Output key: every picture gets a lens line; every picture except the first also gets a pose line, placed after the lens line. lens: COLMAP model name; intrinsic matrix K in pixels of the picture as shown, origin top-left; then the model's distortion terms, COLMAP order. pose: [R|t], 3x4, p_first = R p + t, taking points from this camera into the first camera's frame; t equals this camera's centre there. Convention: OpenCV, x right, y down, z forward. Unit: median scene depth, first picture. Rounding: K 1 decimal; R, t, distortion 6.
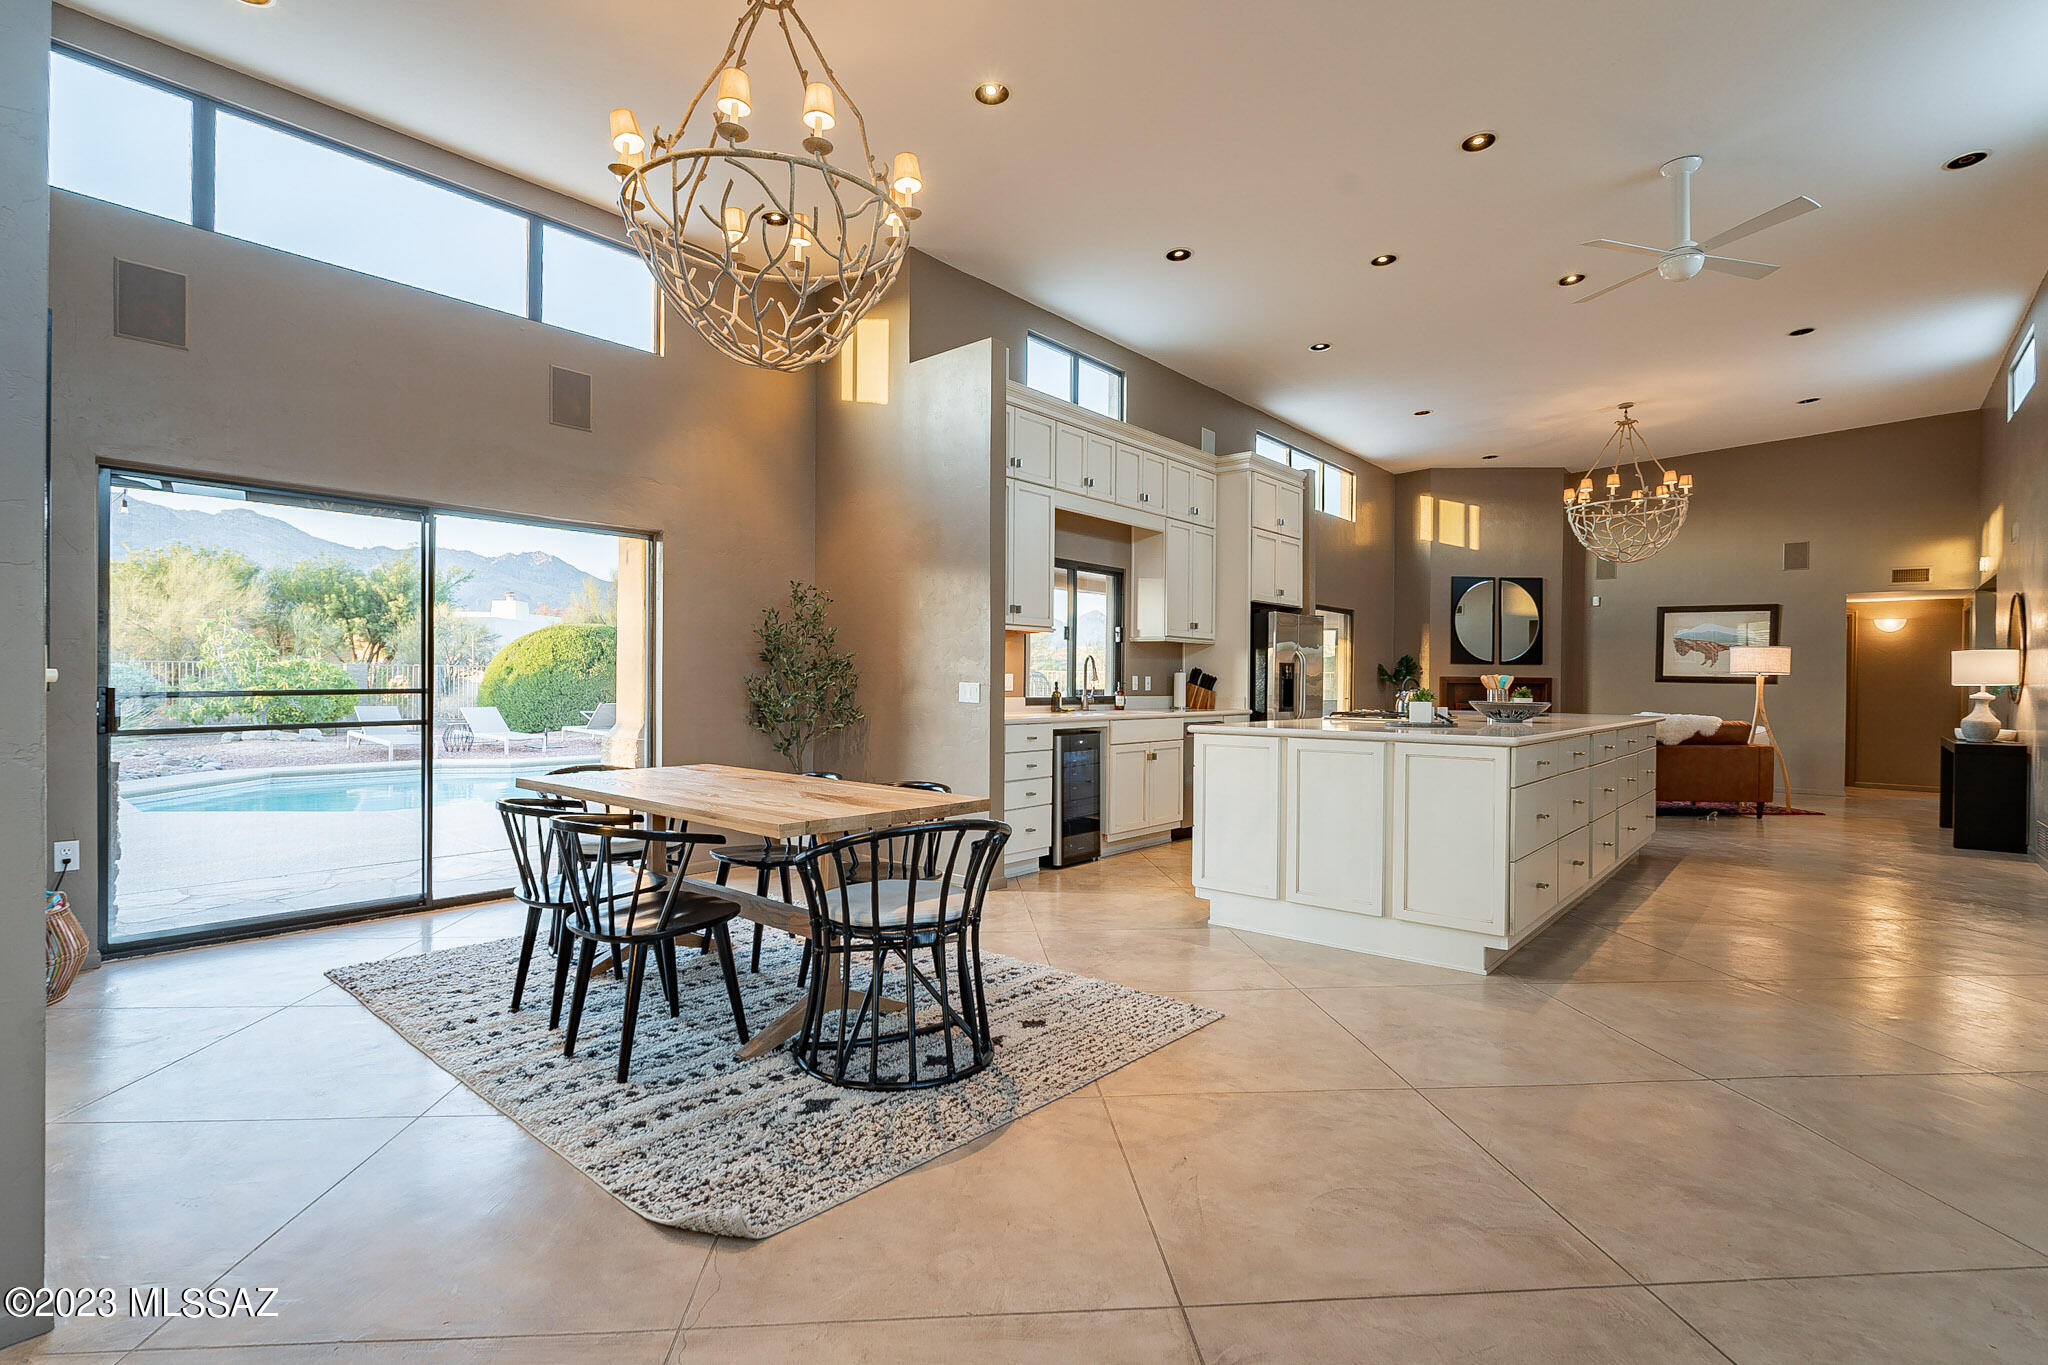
lens RADIAL K [[957.6, 0, 1032.6], [0, 957.6, 686.4], [0, 0, 1]] dist [-0.000605, -0.000256]
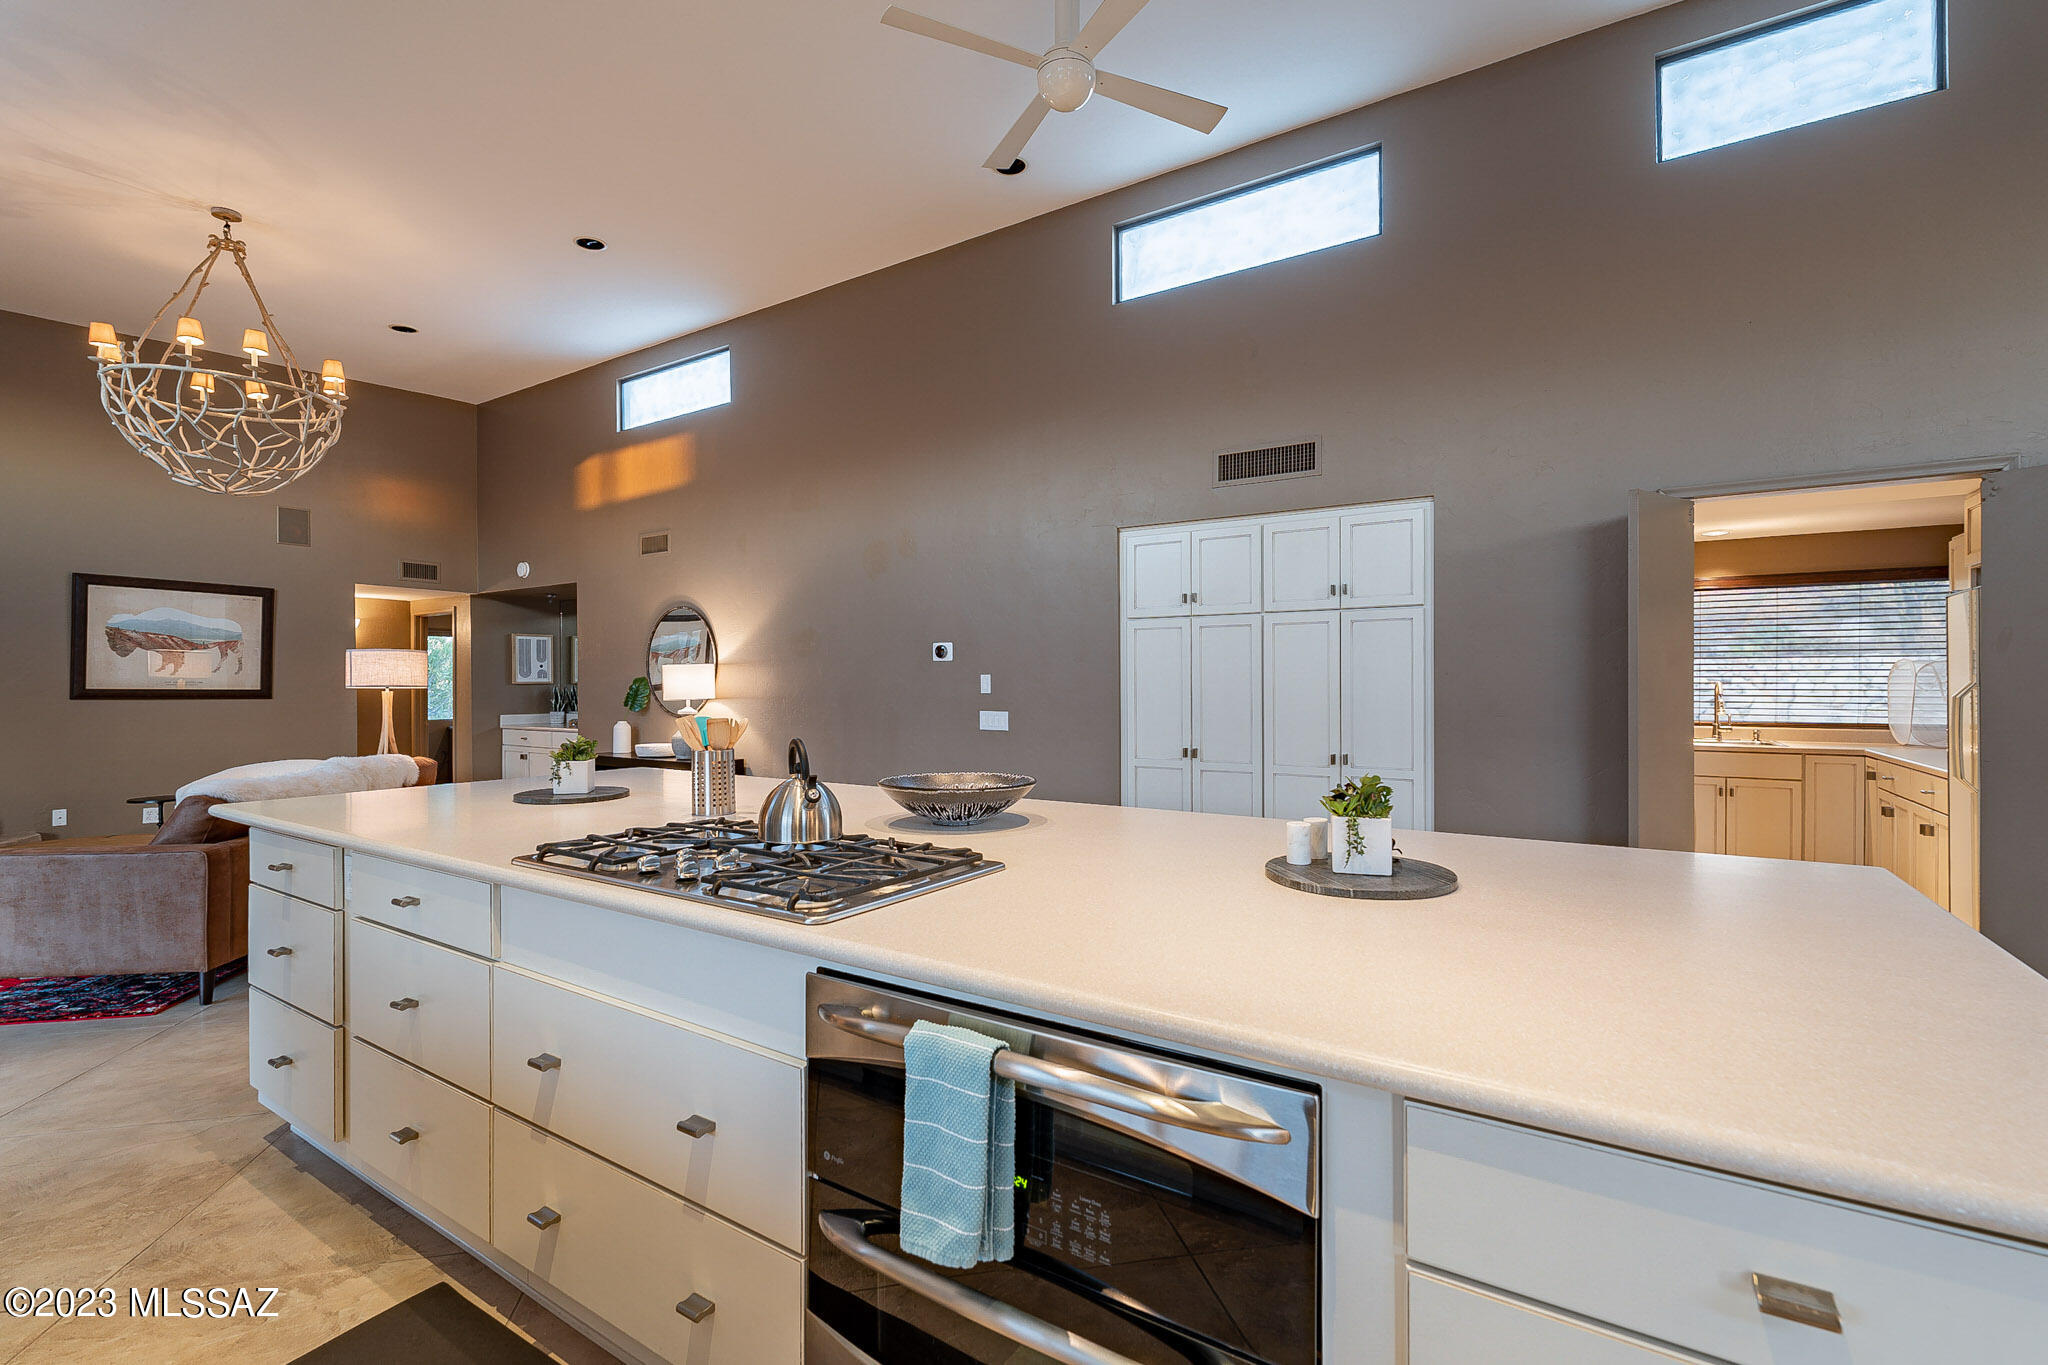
lens RADIAL K [[899.3, 0, 1024.0], [0, 899.3, 682.5], [0, 0, 1]] dist [-0.003028, -0.000178]
pose [[-0.121589, -0.011056, 0.992519, 0.039858], [0.009238, 0.999882, 0.012270, -0.022303], [-0.992538, 0.010660, -0.121473, 0.654157]]
